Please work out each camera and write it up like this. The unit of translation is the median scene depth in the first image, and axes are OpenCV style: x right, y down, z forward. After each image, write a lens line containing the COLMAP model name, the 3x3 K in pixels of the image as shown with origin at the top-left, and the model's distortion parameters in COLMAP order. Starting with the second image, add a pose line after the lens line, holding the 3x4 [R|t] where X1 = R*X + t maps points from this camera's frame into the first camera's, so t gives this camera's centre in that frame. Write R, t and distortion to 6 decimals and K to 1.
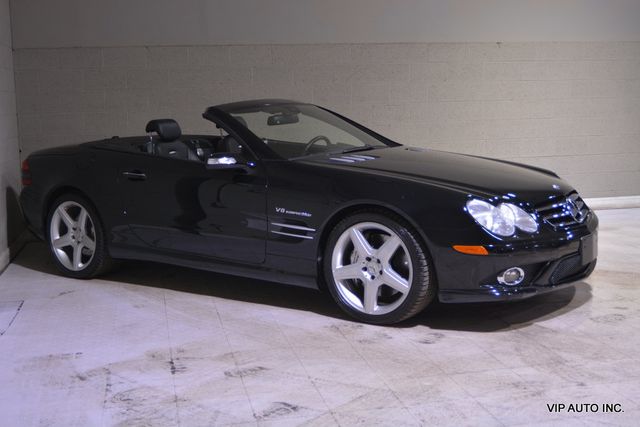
lens RADIAL K [[834.6, 0, 320.0], [0, 834.6, 213.5], [0, 0, 1]] dist [-0.063469, -0.018645]
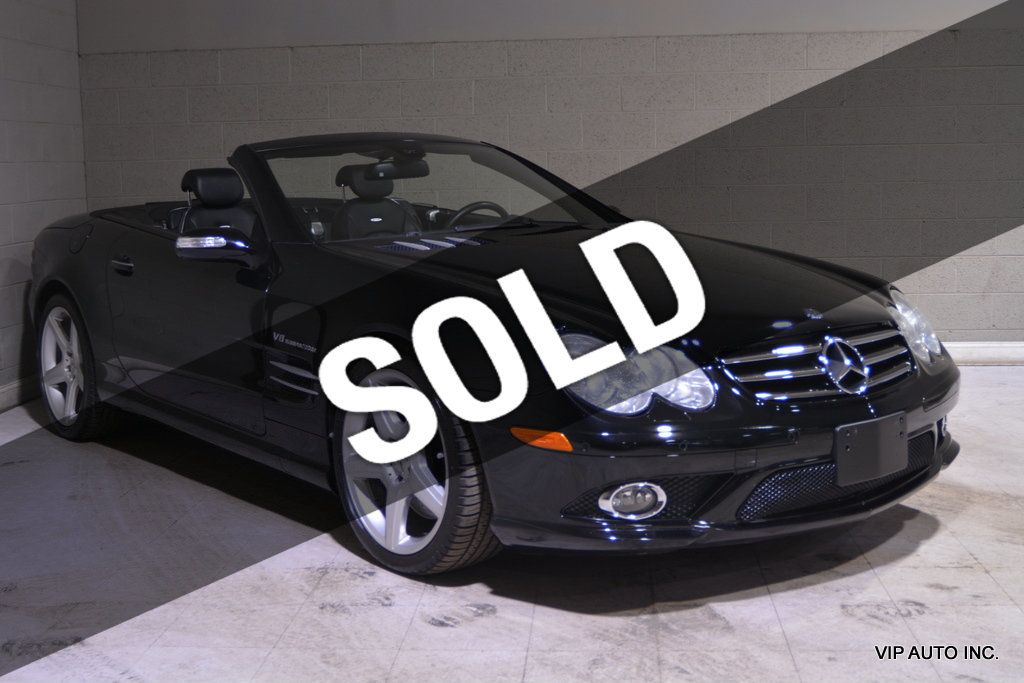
lens RADIAL K [[1335.3, 0, 512.0], [0, 1335.3, 341.5], [0, 0, 1]] dist [-0.063469, -0.018645]
pose [[0.955572, 0.045135, -0.291282, 0.301719], [-0.044410, 0.998972, 0.009103, -0.013848], [0.291393, 0.004237, 0.956594, 0.211716]]
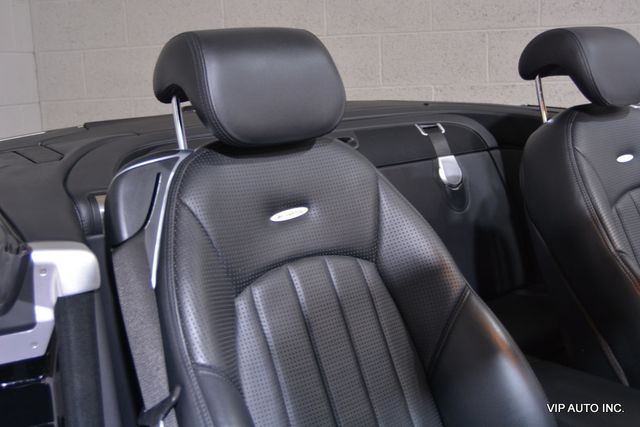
lens RADIAL K [[695.5, 0, 320.0], [0, 695.5, 213.5], [0, 0, 1]] dist [0.002664, 0.003527]
pose [[0.943742, 0.051595, -0.326633, -0.132301], [-0.024265, 0.995895, 0.087200, -0.094416], [0.329792, -0.074369, 0.941120, 0.938696]]
